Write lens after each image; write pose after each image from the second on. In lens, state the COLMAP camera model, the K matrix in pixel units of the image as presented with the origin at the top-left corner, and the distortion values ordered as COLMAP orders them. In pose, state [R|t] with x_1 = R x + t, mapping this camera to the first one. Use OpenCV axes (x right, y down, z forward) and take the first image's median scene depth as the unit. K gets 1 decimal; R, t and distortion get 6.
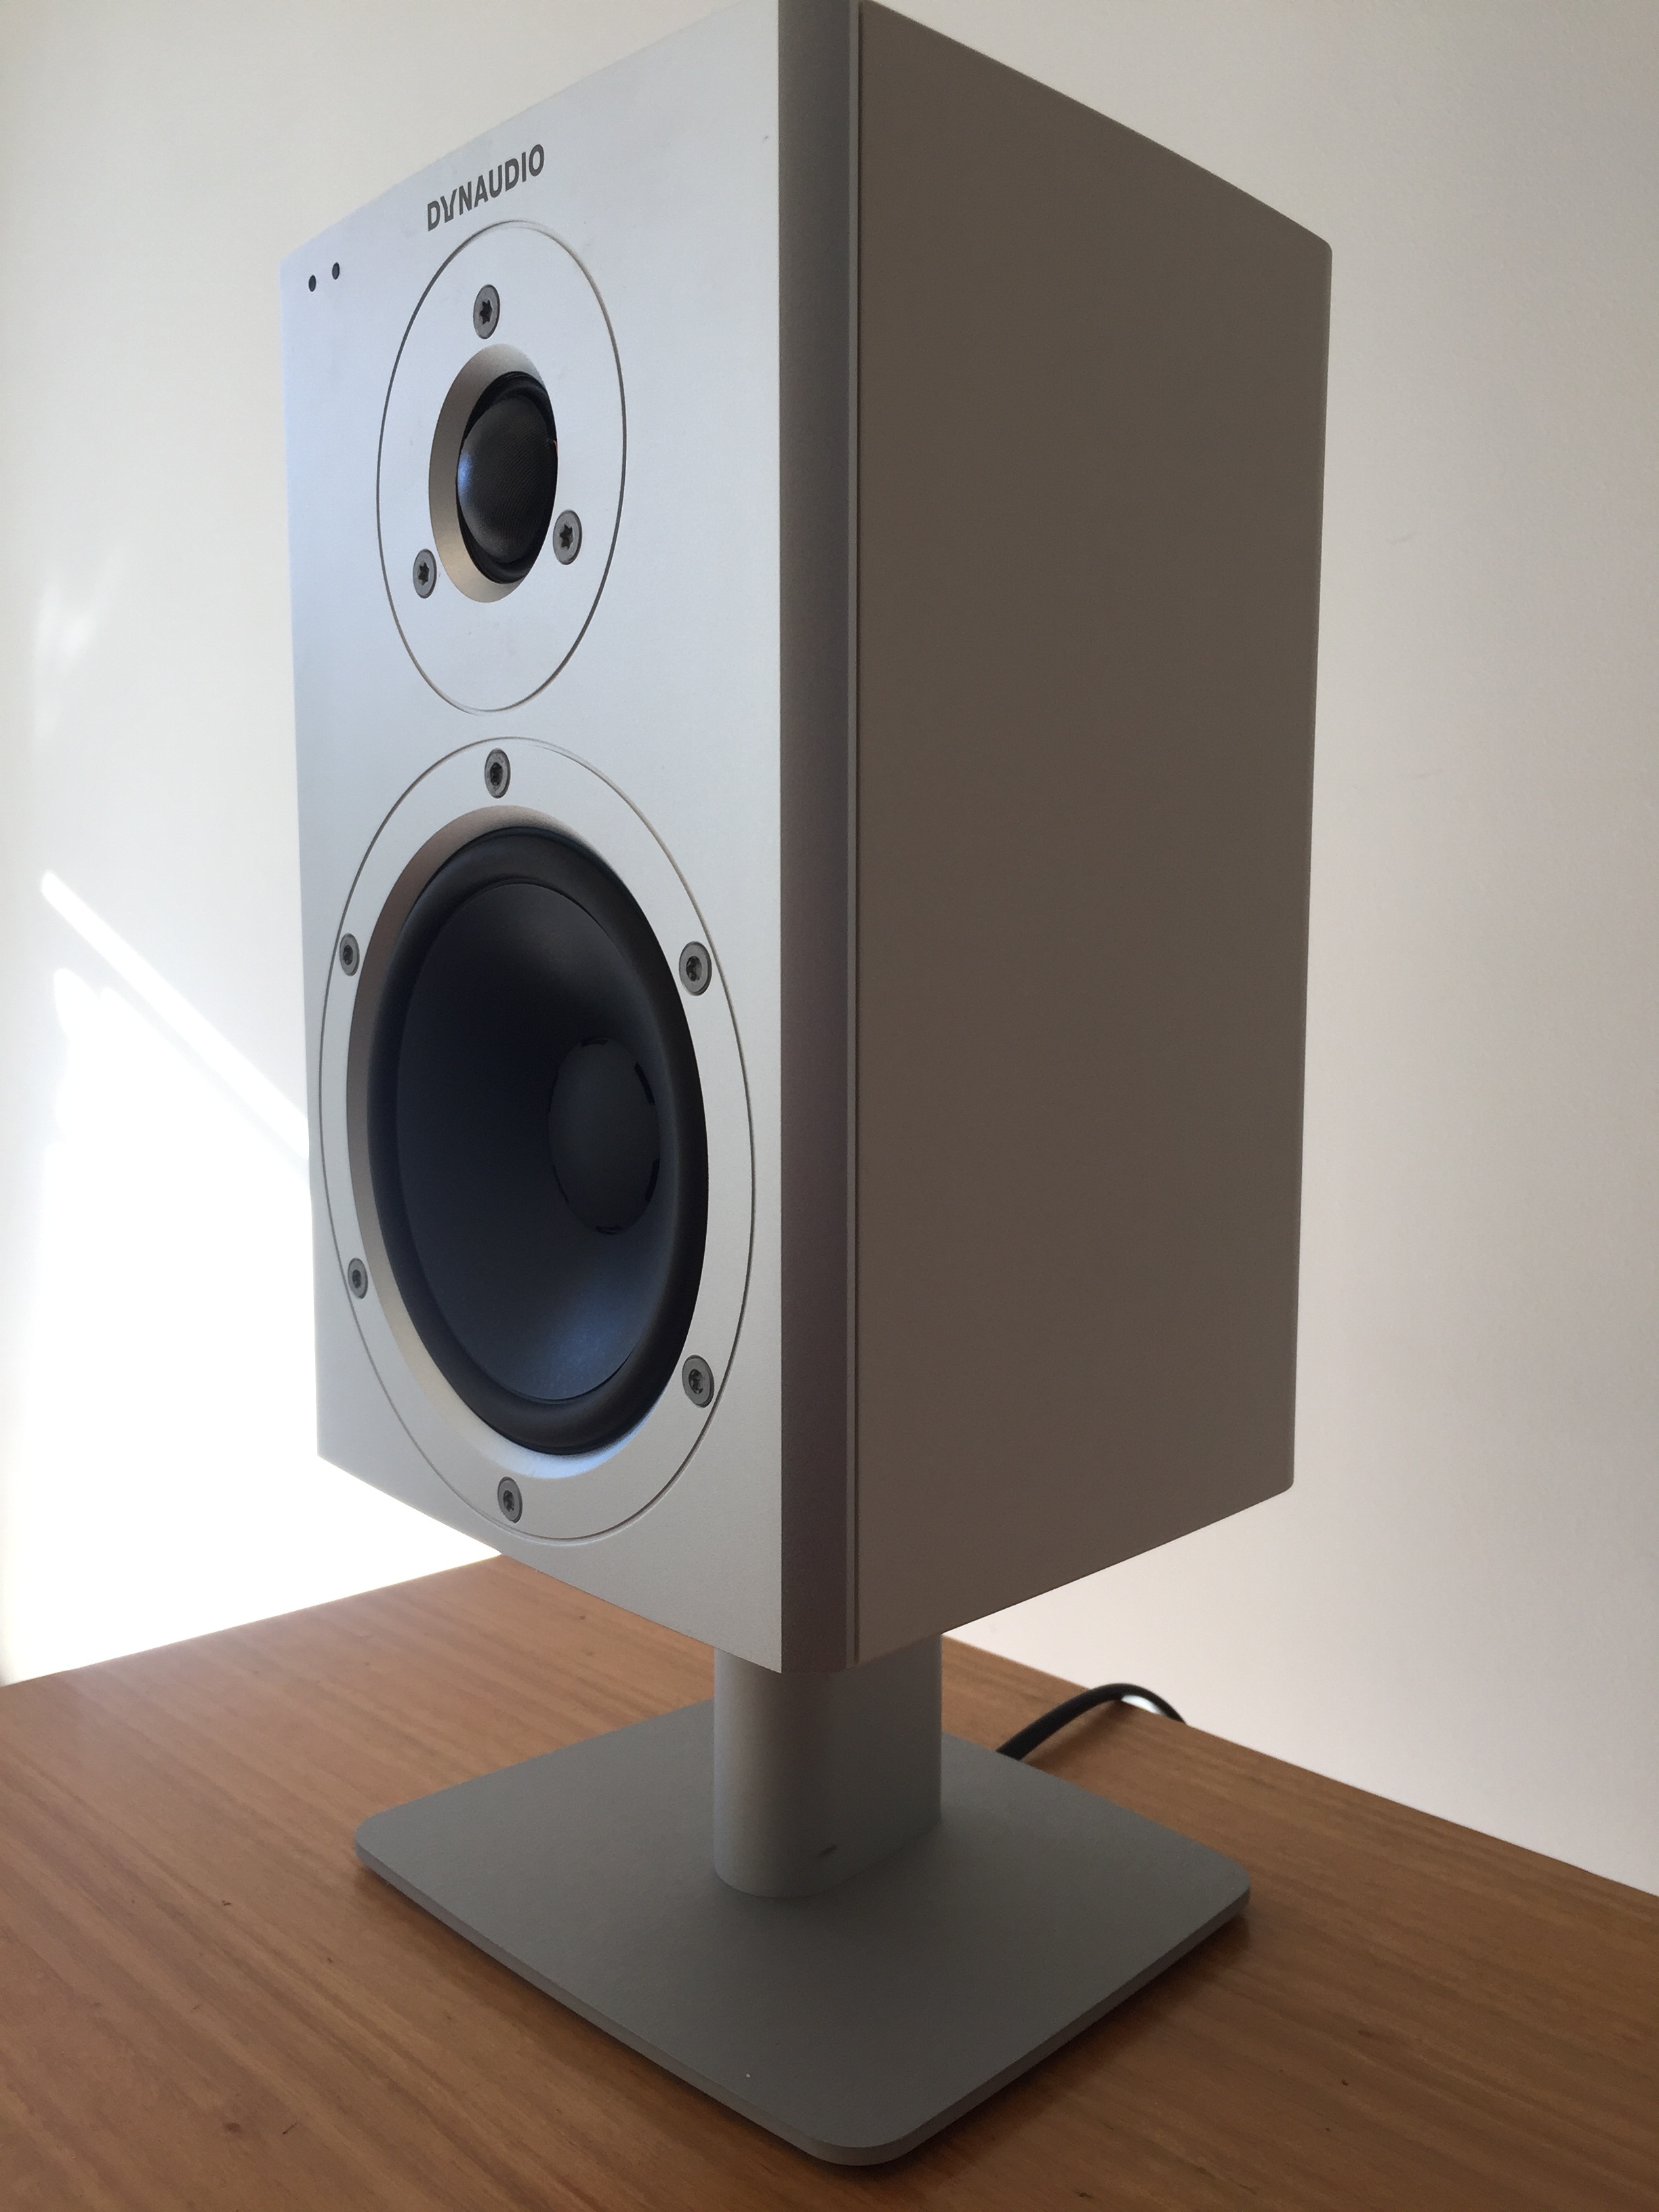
lens RADIAL K [[1846.8, 0, 902.1], [0, 1846.8, 1129.6], [0, 0, 1]] dist [0.055615, -0.033296]
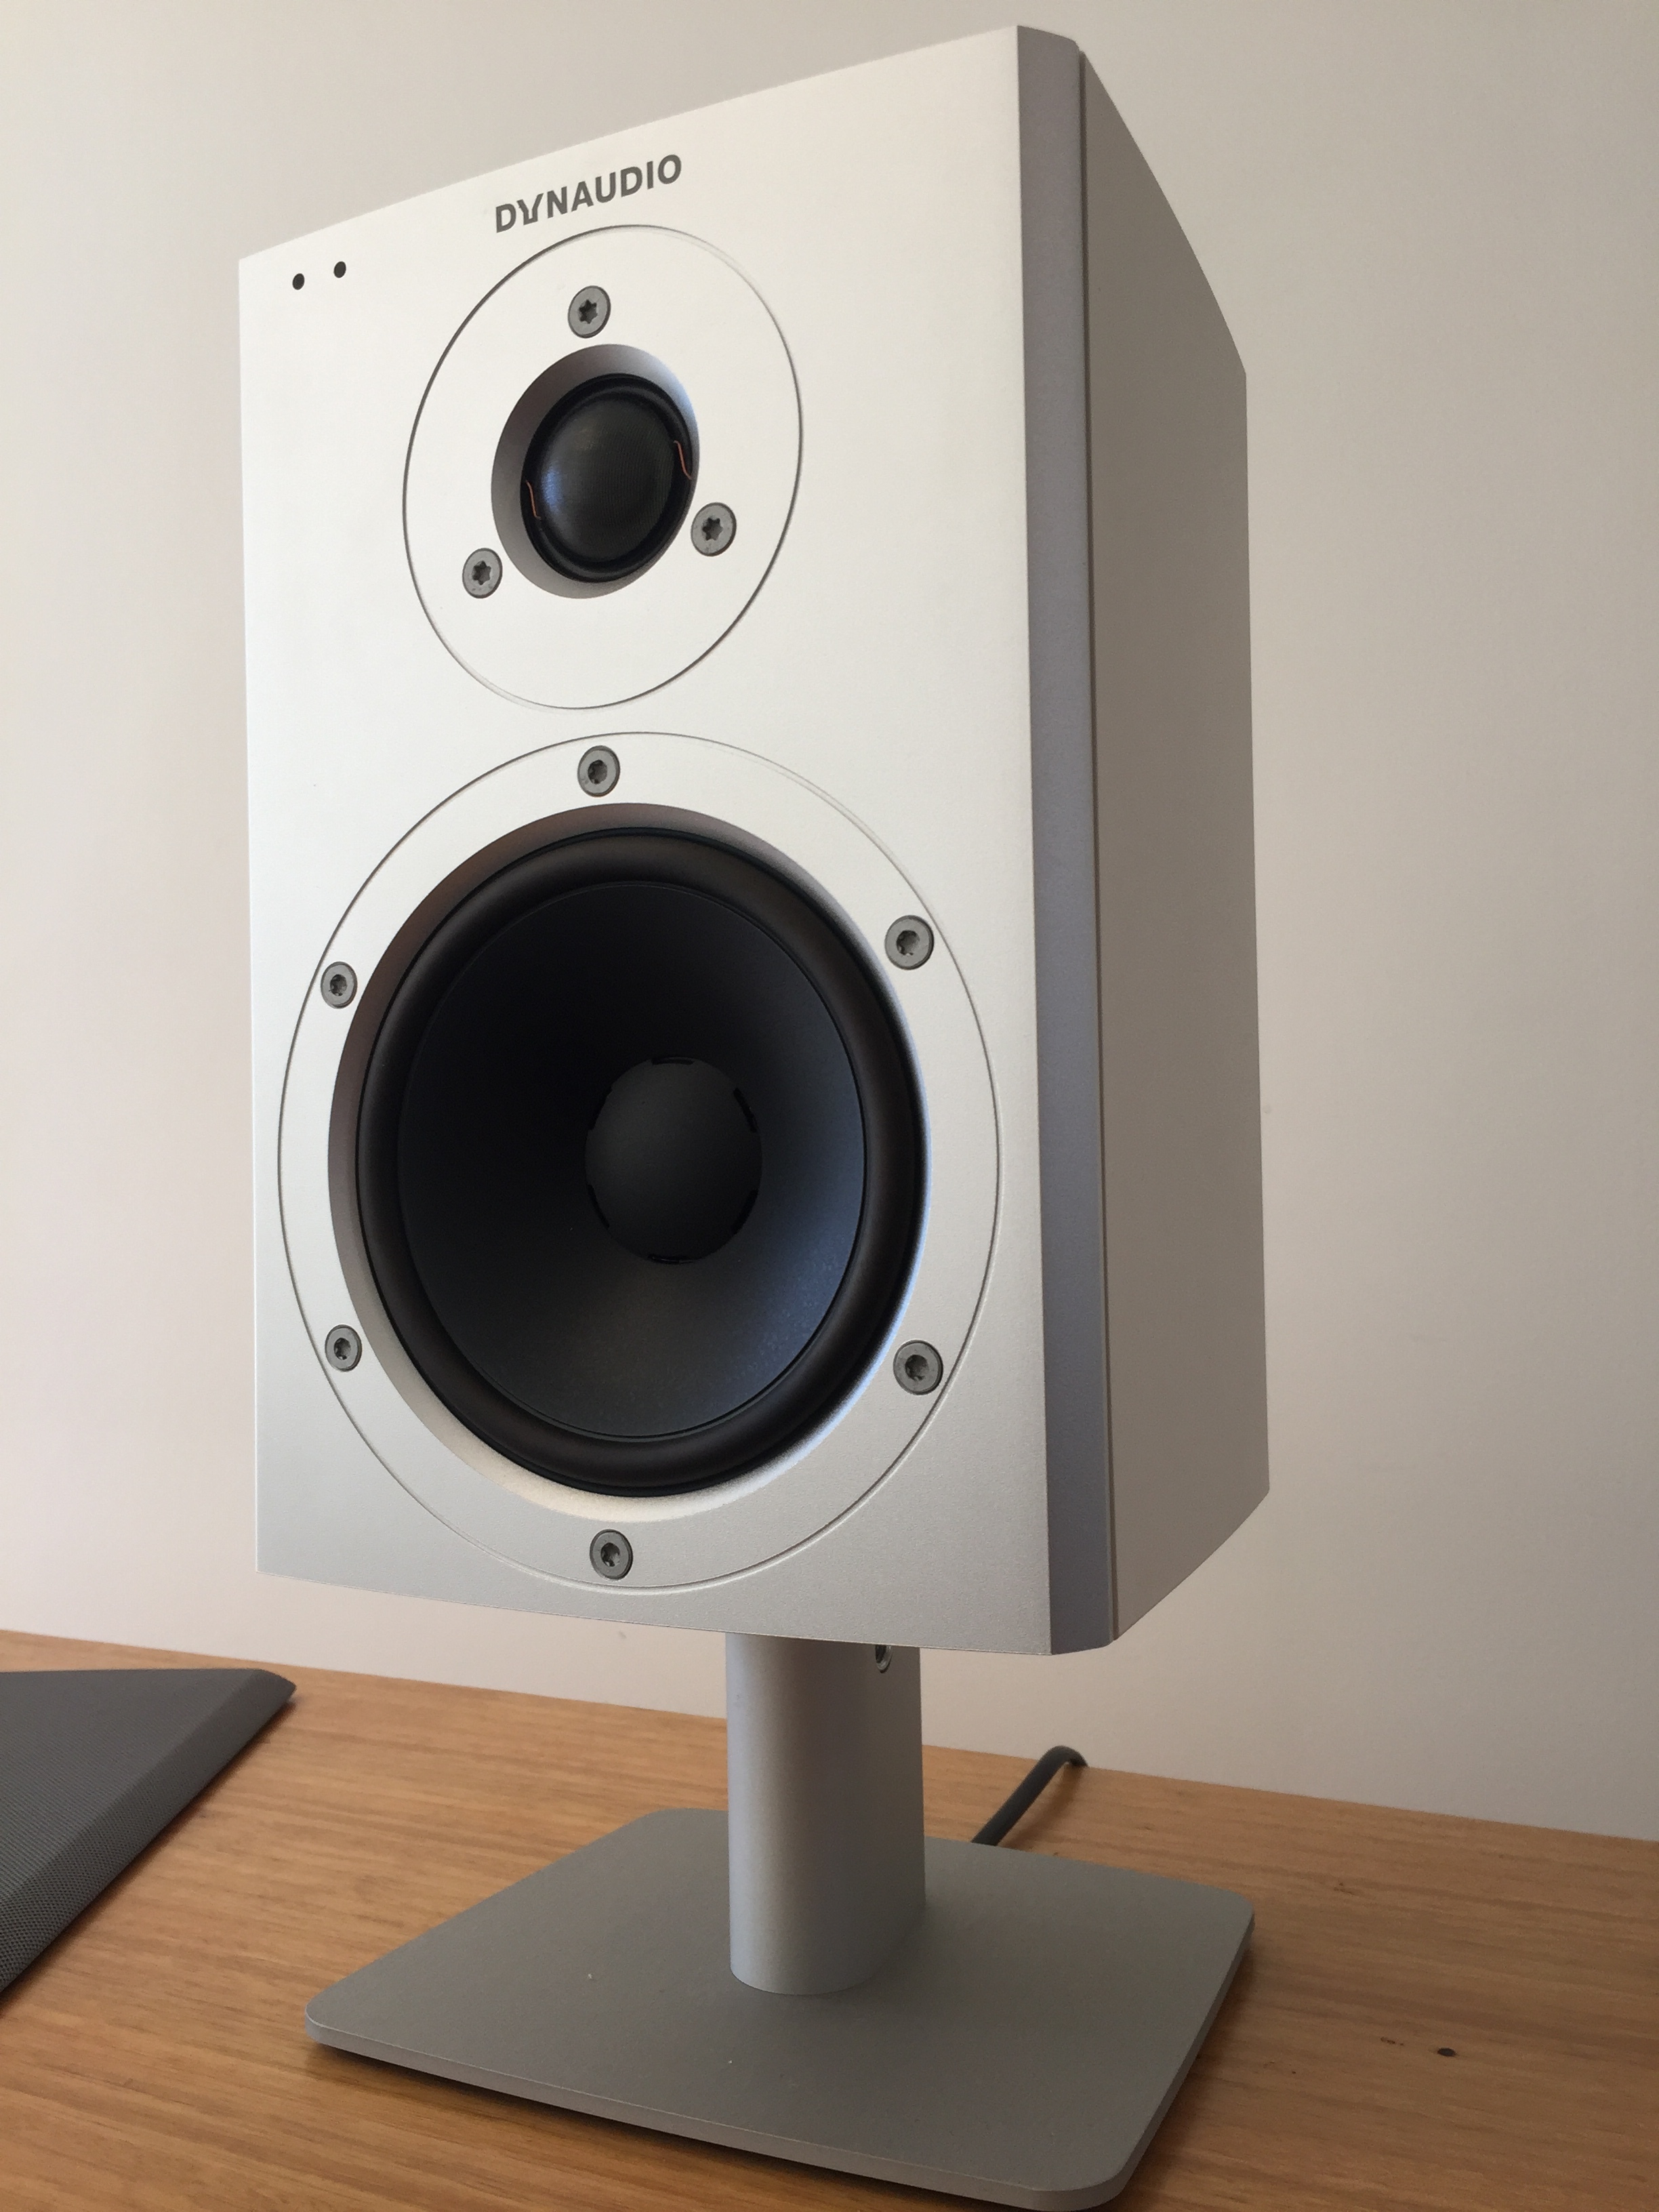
lens RADIAL K [[1970.4, 0, 823.5], [0, 1970.4, 1161.9], [0, 0, 1]] dist [0.045221, -0.026610]
pose [[0.944795, -0.014966, 0.327319, -0.445198], [0.055582, 0.991799, -0.115086, 0.131371], [-0.322913, 0.126926, 0.937879, 0.033946]]
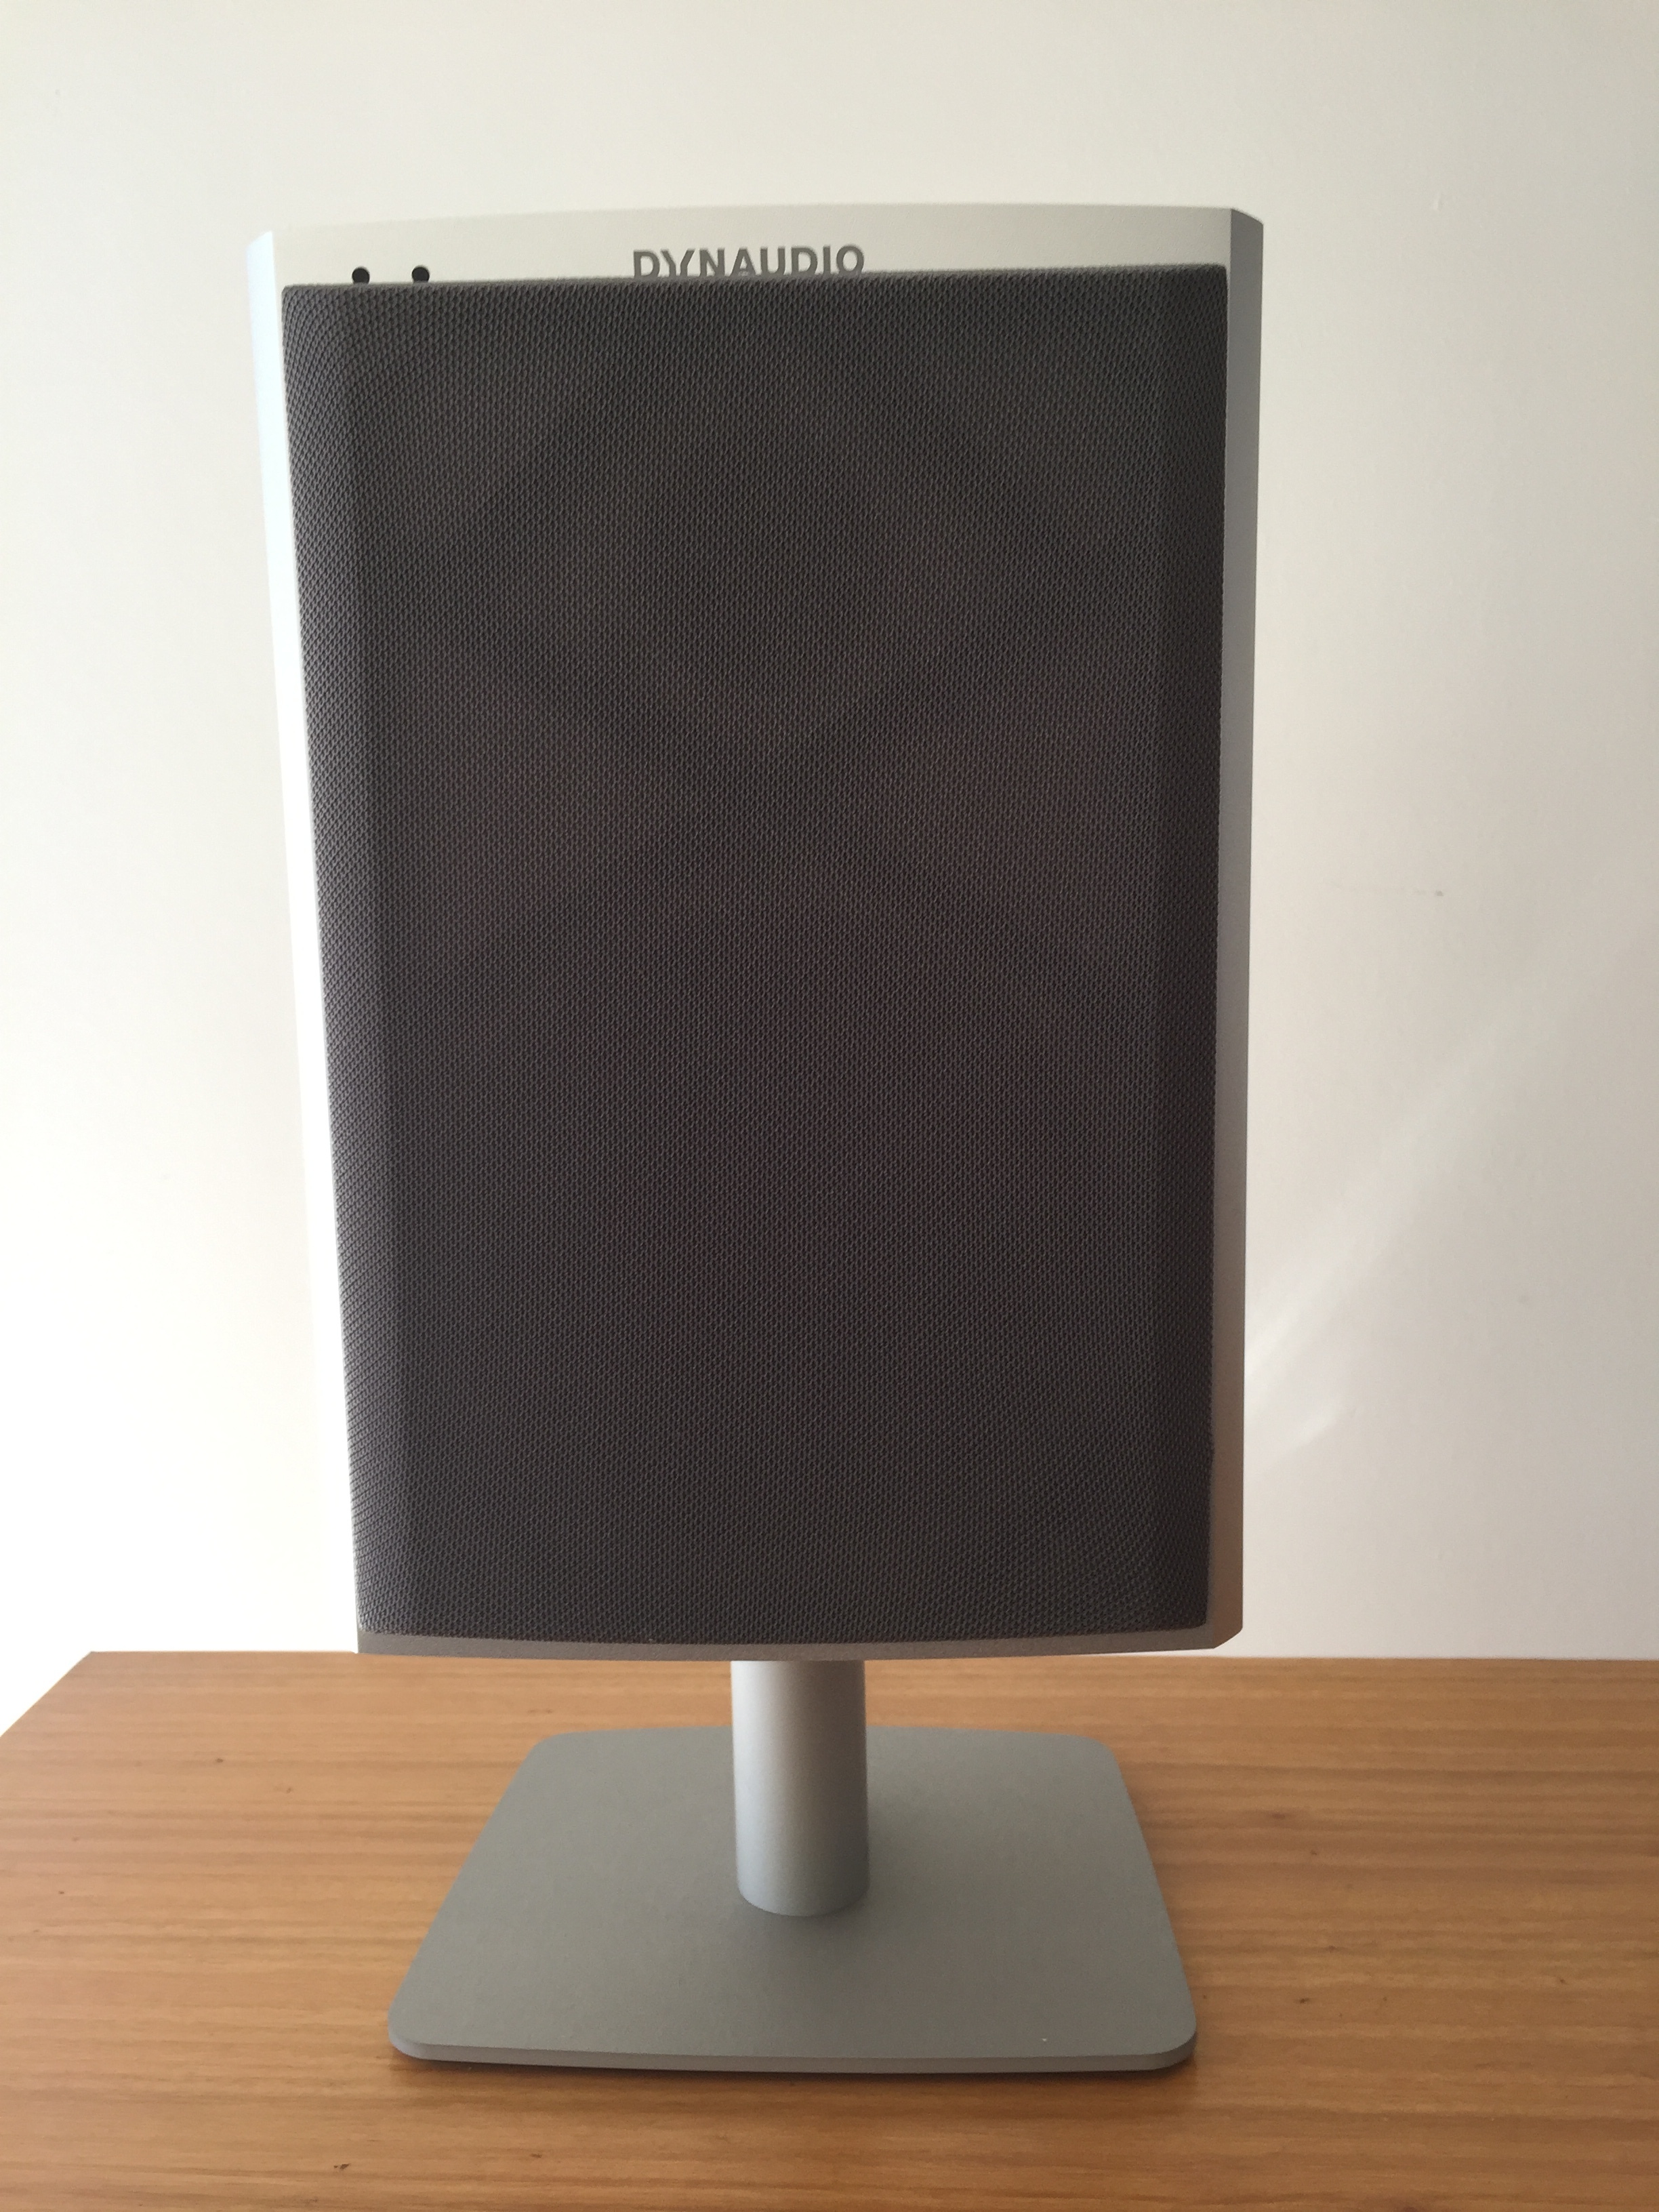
lens RADIAL K [[1970.4, 0, 822.2], [0, 1970.4, 1103.1], [0, 0, 1]] dist [0.045221, -0.026610]
pose [[0.743816, -0.118904, 0.657723, -0.886877], [0.083281, 0.992868, 0.085310, -0.156408], [-0.663176, -0.008680, 0.748414, 0.208555]]
